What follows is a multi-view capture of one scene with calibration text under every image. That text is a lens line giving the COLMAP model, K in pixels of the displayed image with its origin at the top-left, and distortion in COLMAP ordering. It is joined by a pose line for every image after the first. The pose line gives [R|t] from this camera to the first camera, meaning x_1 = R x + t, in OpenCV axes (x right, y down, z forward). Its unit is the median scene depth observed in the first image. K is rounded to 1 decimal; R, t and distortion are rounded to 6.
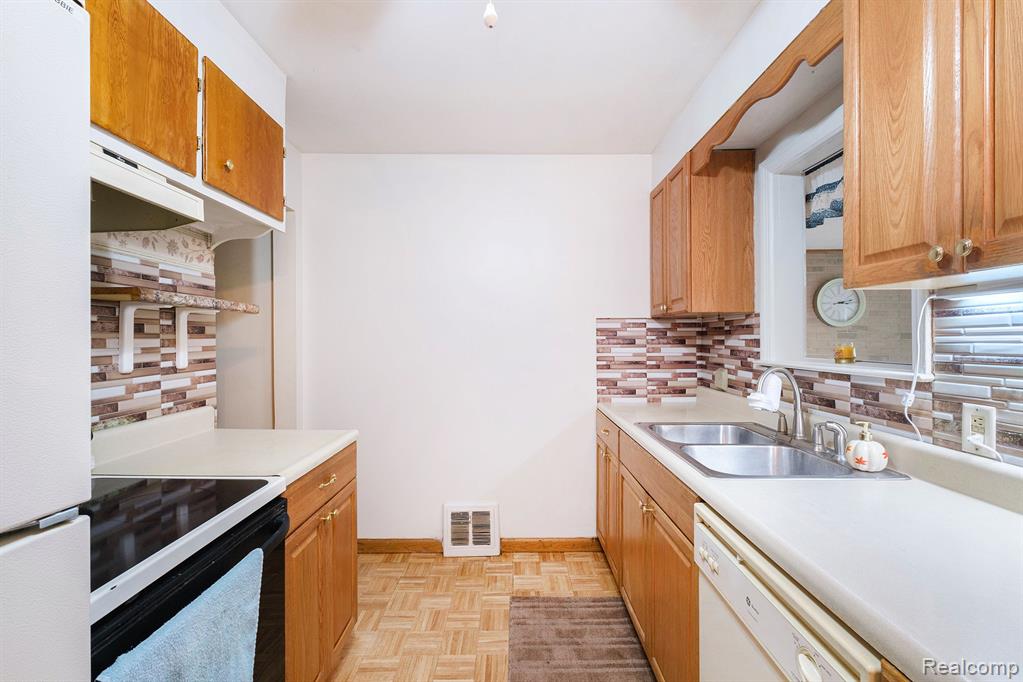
lens RADIAL K [[451.1, 0, 513.8], [0, 451.1, 338.7], [0, 0, 1]] dist [-0.000166, -0.000033]
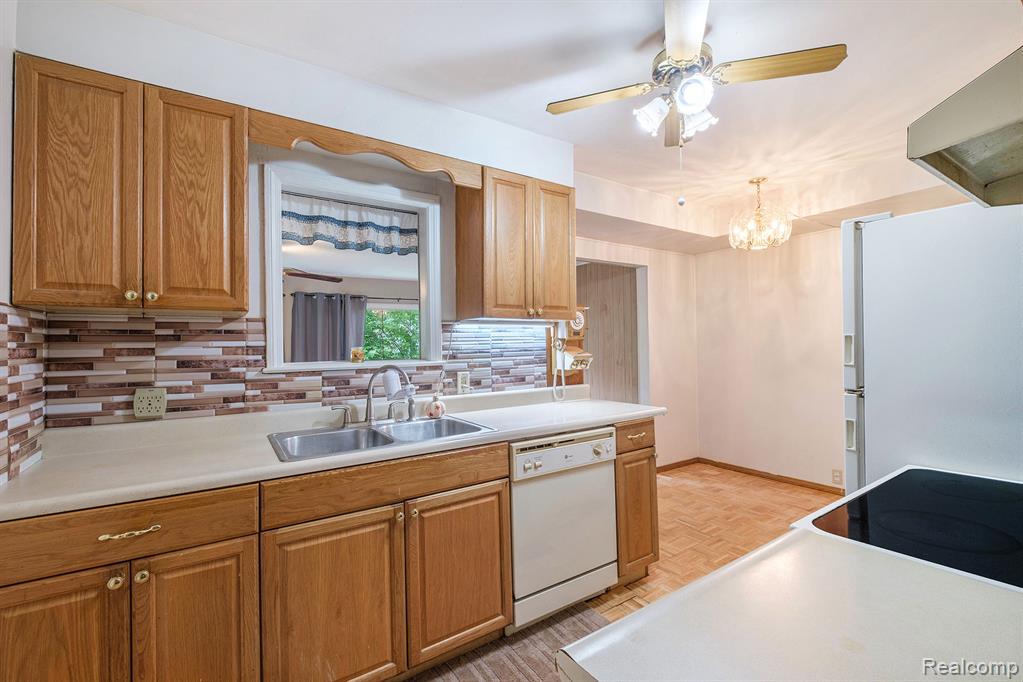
lens RADIAL K [[451.1, 0, 512.6], [0, 451.1, 341.2], [0, 0, 1]] dist [-0.000166, -0.000033]
pose [[-0.560888, 0.020553, 0.827636, -0.660011], [0.018129, 0.999757, -0.012541, 0.015277], [-0.827693, 0.007970, -0.561125, 1.347718]]
